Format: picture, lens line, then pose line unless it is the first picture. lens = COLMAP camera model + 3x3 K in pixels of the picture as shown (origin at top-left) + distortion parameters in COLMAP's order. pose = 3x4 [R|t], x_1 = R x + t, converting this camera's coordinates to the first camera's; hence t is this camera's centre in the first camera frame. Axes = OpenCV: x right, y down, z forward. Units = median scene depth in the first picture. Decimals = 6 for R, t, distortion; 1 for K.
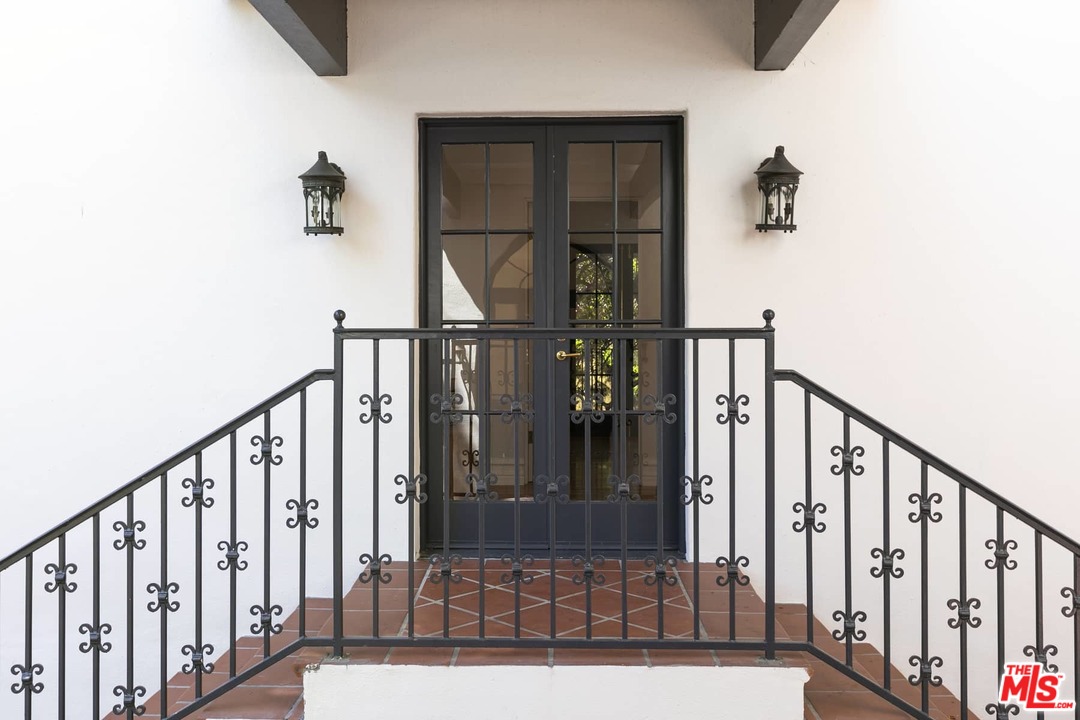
lens RADIAL K [[961.7, 0, 540.0], [0, 961.7, 360.0], [0, 0, 1]] dist [-0.006750, -0.003590]
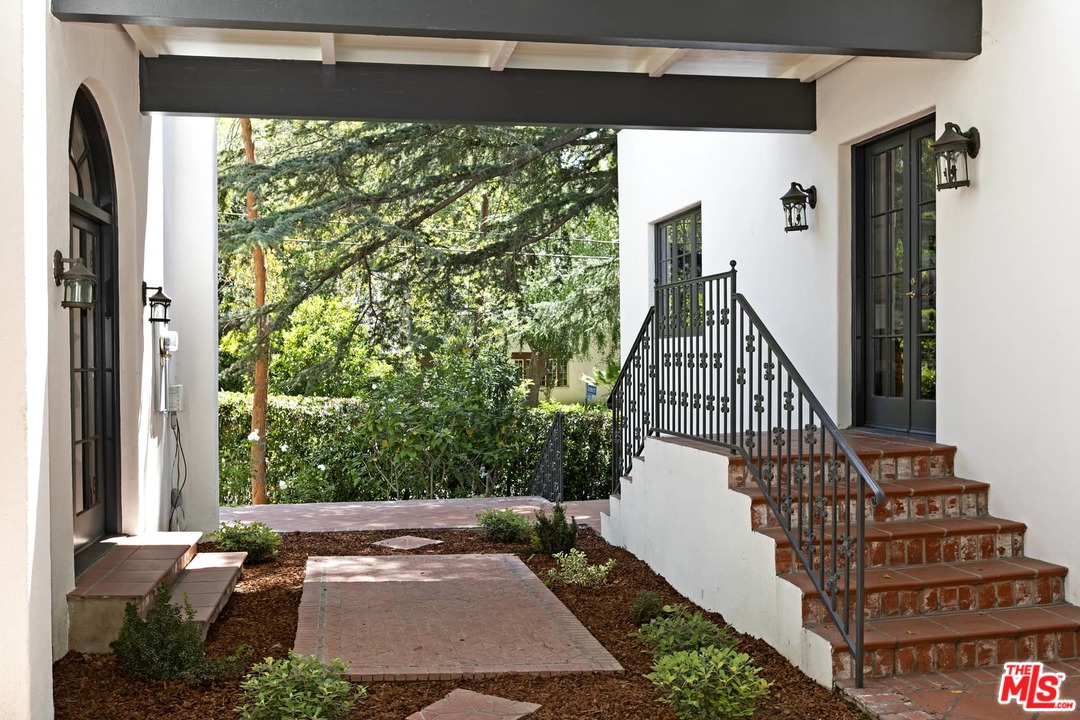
lens RADIAL K [[961.7, 0, 540.0], [0, 961.7, 360.0], [0, 0, 1]] dist [-0.006750, -0.003590]
pose [[0.302316, 0.007876, -0.953175, 1.235999], [-0.001140, 0.999968, 0.007901, 0.080393], [0.953207, -0.001302, 0.302315, 0.078796]]
